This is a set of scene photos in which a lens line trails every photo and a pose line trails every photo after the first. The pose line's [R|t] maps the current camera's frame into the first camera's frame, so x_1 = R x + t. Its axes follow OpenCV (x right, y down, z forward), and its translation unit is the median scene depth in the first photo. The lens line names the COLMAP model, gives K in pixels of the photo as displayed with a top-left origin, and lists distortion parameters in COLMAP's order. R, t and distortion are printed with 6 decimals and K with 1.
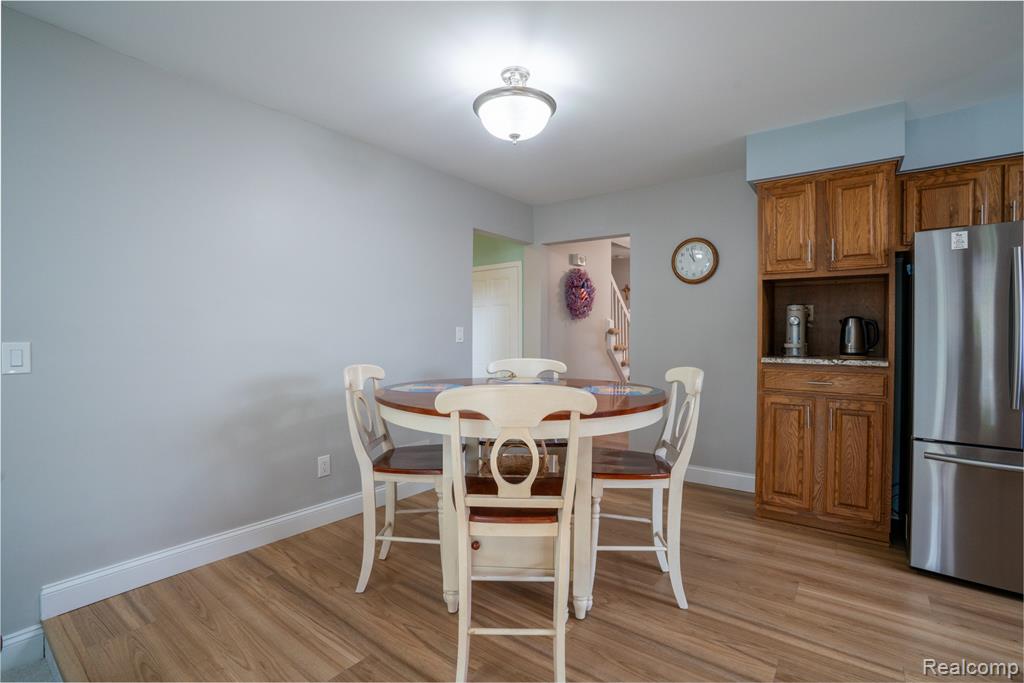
lens RADIAL K [[468.1, 0, 507.7], [0, 468.1, 340.4], [0, 0, 1]] dist [-0.060180, 0.018691]
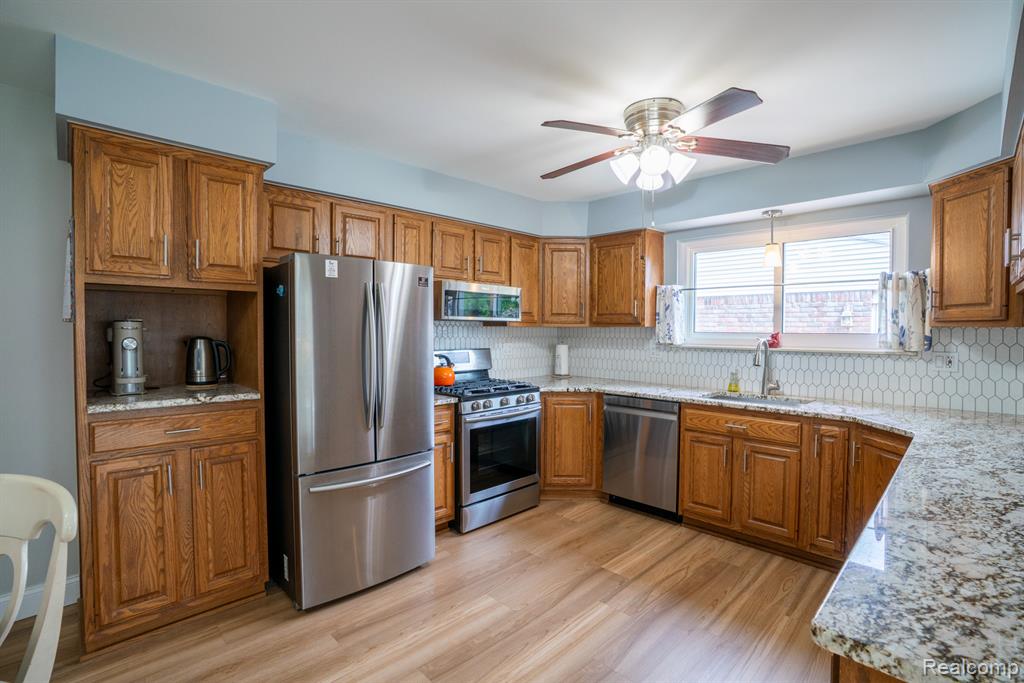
lens RADIAL K [[468.1, 0, 512.5], [0, 468.1, 340.5], [0, 0, 1]] dist [-0.060180, 0.018691]
pose [[0.138976, -0.025889, 0.989957, 0.026228], [0.006285, 0.999661, 0.025261, -0.069548], [-0.990276, 0.002712, 0.139092, 0.365584]]
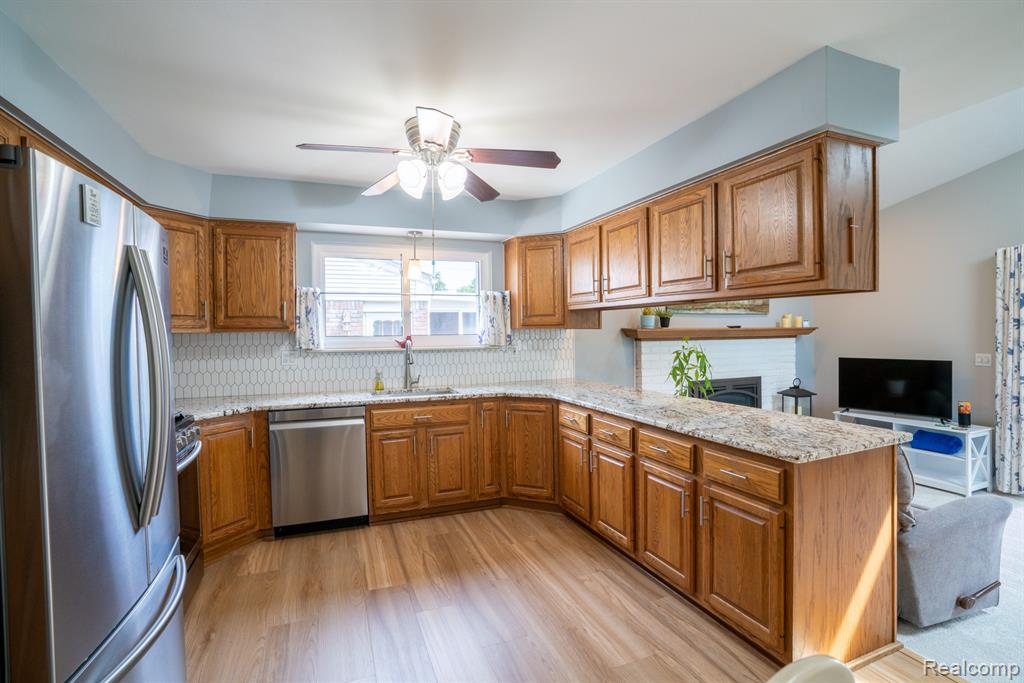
lens RADIAL K [[468.1, 0, 505.0], [0, 468.1, 340.1], [0, 0, 1]] dist [-0.060180, 0.018691]
pose [[-0.848643, 0.000014, 0.528967, 0.315794], [0.016400, 0.999520, 0.026286, -0.073172], [-0.528712, 0.030983, -0.848235, 0.937565]]
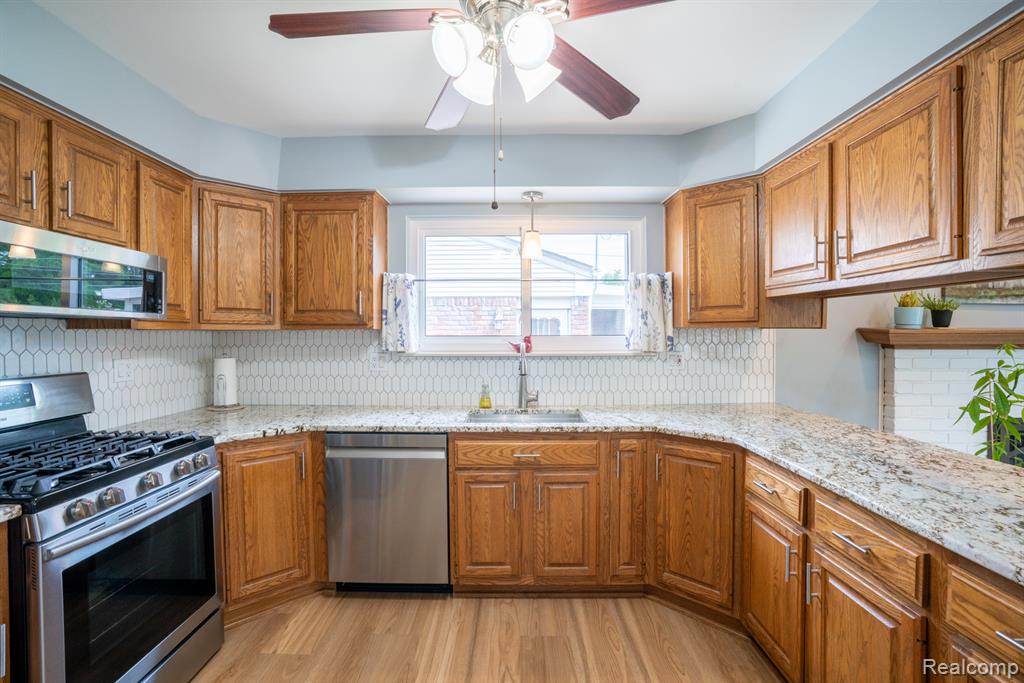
lens RADIAL K [[468.1, 0, 508.5], [0, 468.1, 341.7], [0, 0, 1]] dist [-0.060180, 0.018691]
pose [[-0.597055, -0.013901, 0.802080, 0.500654], [0.010974, 0.999615, 0.025493, -0.068342], [-0.802126, 0.024023, -0.596672, 0.531446]]
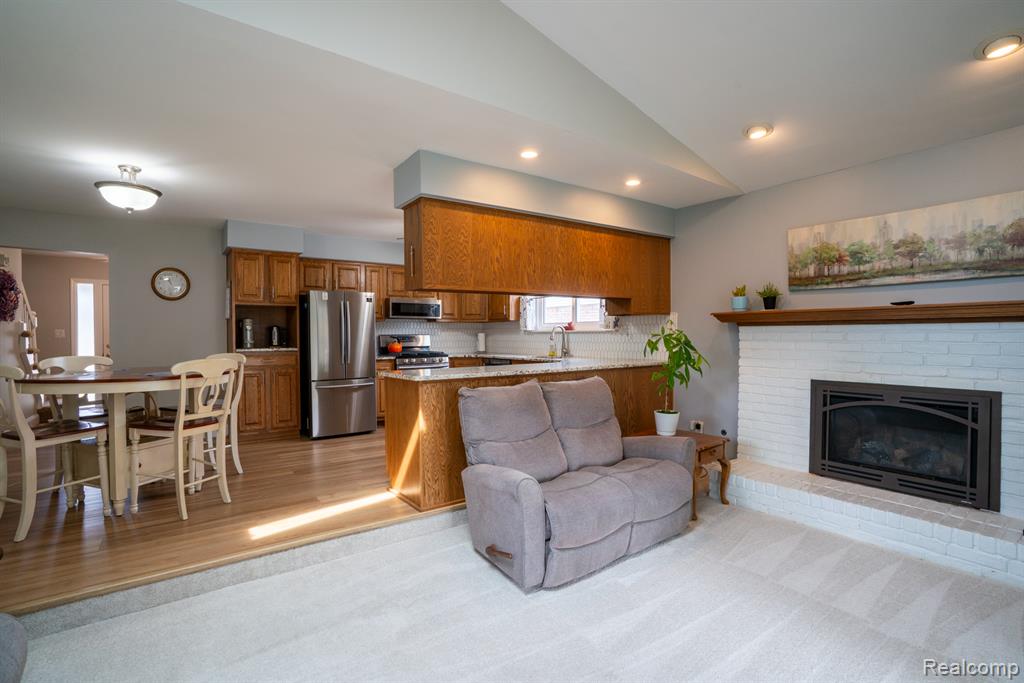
lens RADIAL K [[468.1, 0, 511.6], [0, 468.1, 339.3], [0, 0, 1]] dist [-0.060180, 0.018691]
pose [[0.273894, -0.014526, 0.961650, -0.904415], [0.018016, 0.999788, 0.009971, 0.001792], [-0.961591, 0.014594, 0.274098, -0.521693]]
